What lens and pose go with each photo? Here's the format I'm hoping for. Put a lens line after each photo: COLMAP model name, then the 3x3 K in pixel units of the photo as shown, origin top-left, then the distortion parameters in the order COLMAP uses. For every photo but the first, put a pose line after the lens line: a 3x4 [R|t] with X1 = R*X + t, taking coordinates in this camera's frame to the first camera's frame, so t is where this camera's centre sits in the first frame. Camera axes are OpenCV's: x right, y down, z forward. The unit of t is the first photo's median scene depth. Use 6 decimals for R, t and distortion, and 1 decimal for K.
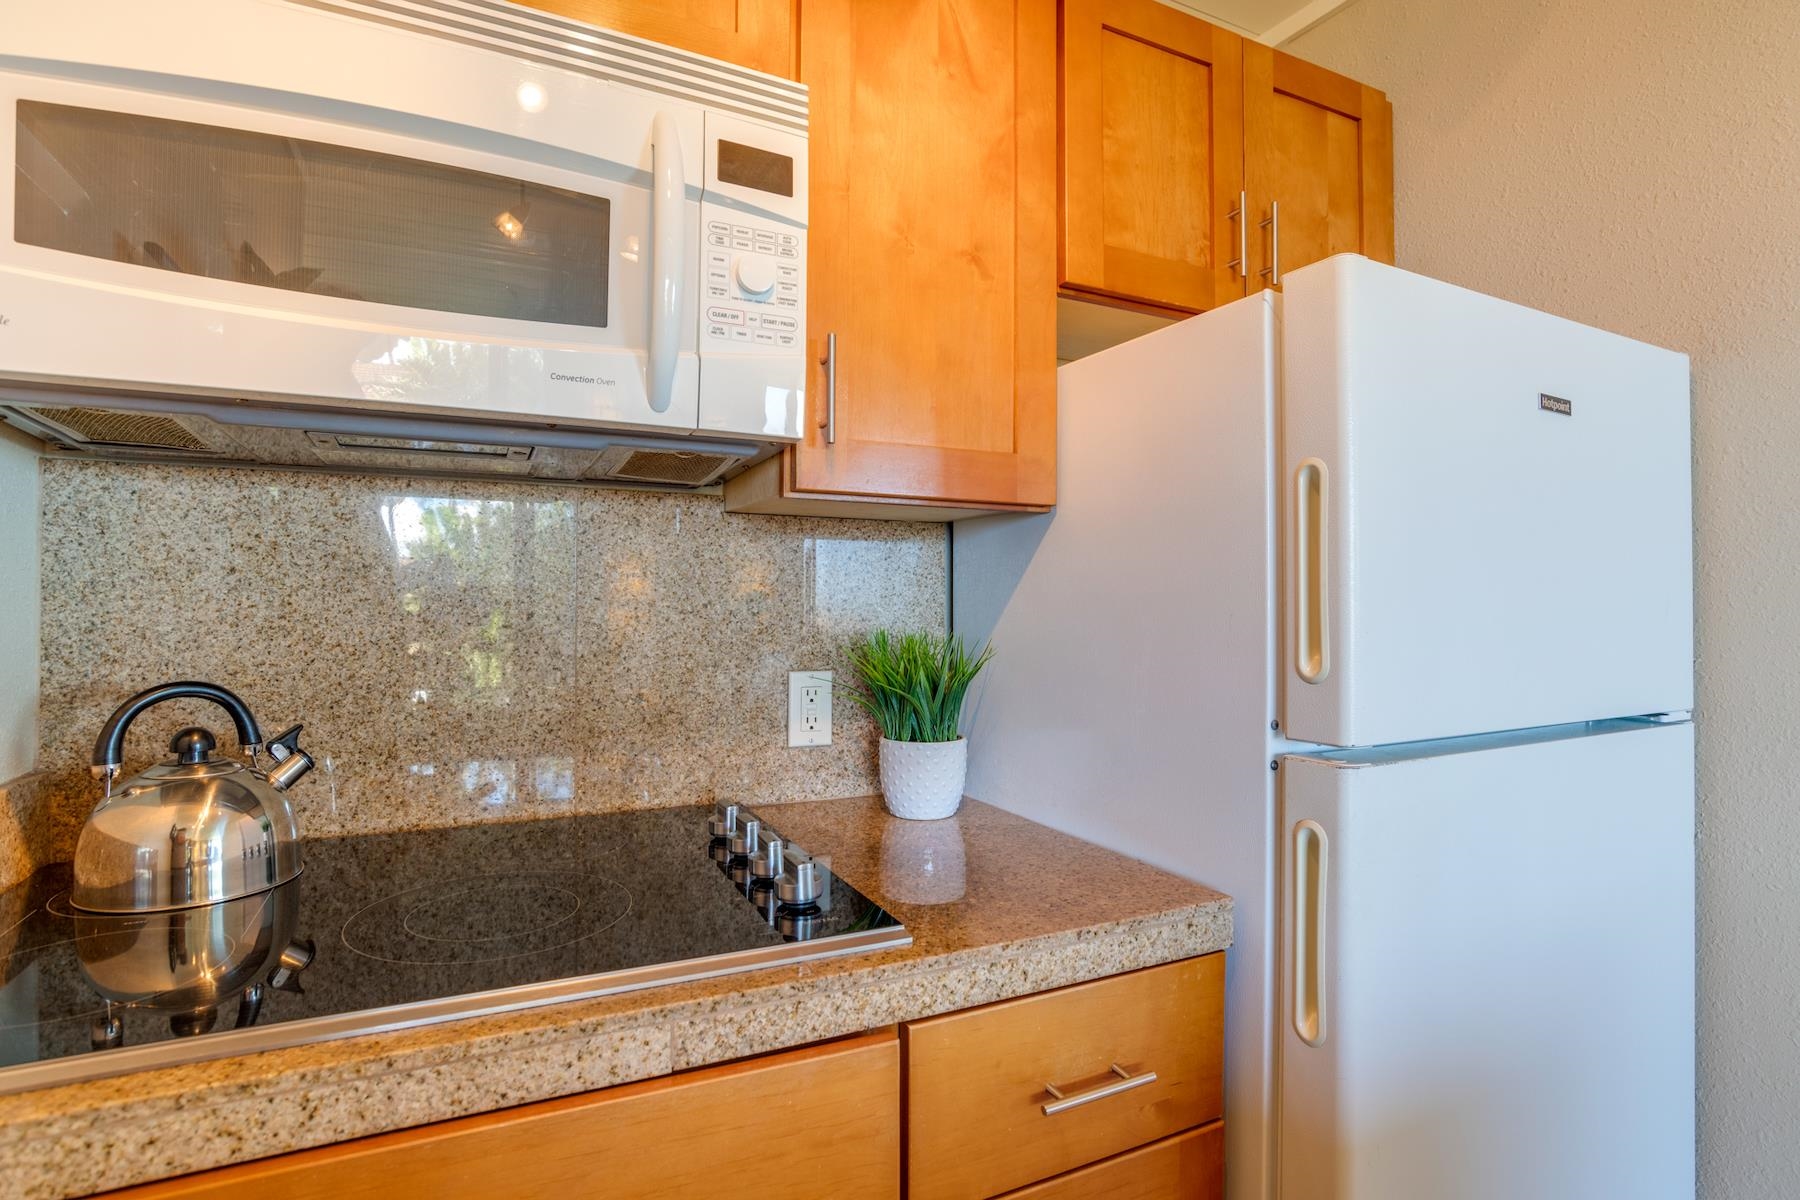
lens RADIAL K [[915.9, 0, 904.1], [0, 915.9, 595.0], [0, 0, 1]] dist [-0.059862, 0.026595]
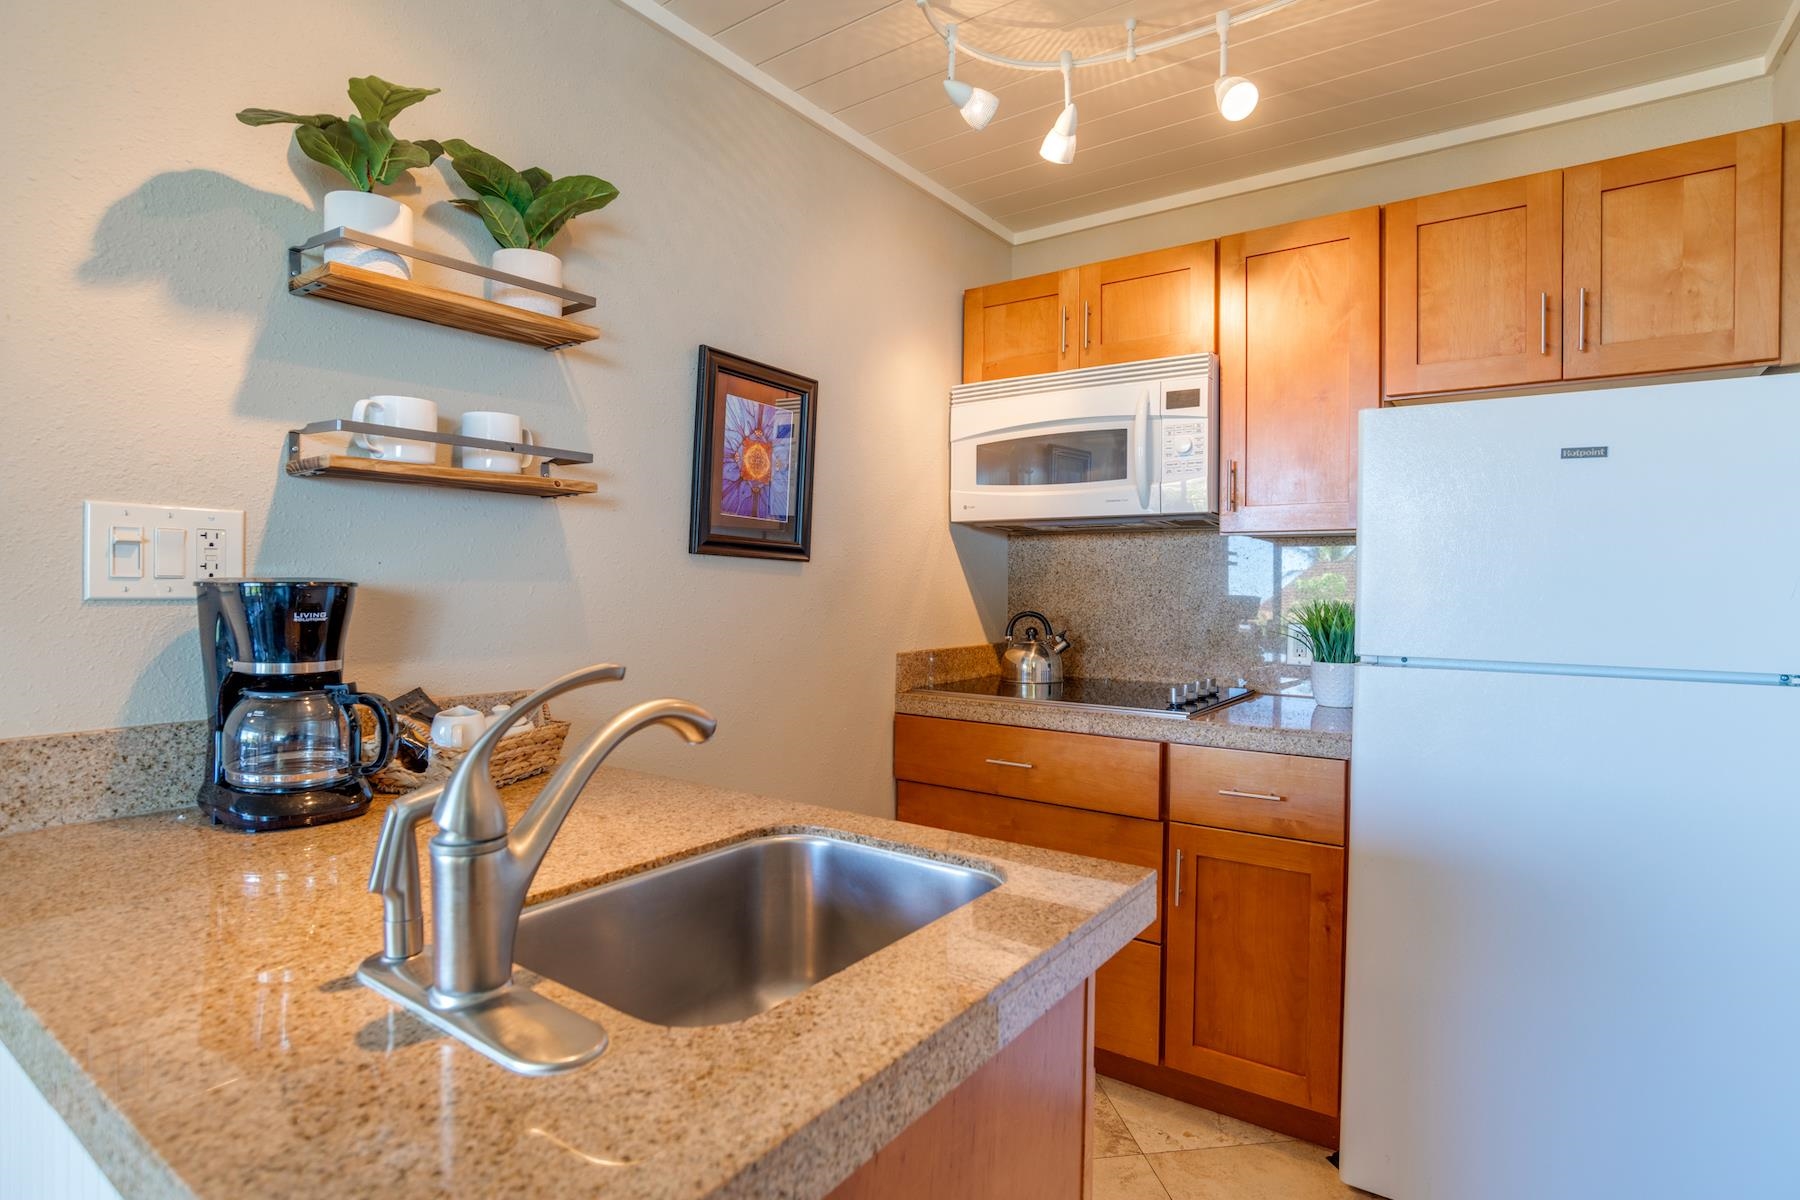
lens RADIAL K [[915.9, 0, 904.1], [0, 915.9, 595.0], [0, 0, 1]] dist [-0.059862, 0.026595]
pose [[0.464019, 0.007858, -0.885791, 1.637524], [0.004074, 0.999931, 0.011004, 0.006801], [0.885816, -0.008715, 0.463955, -0.757420]]
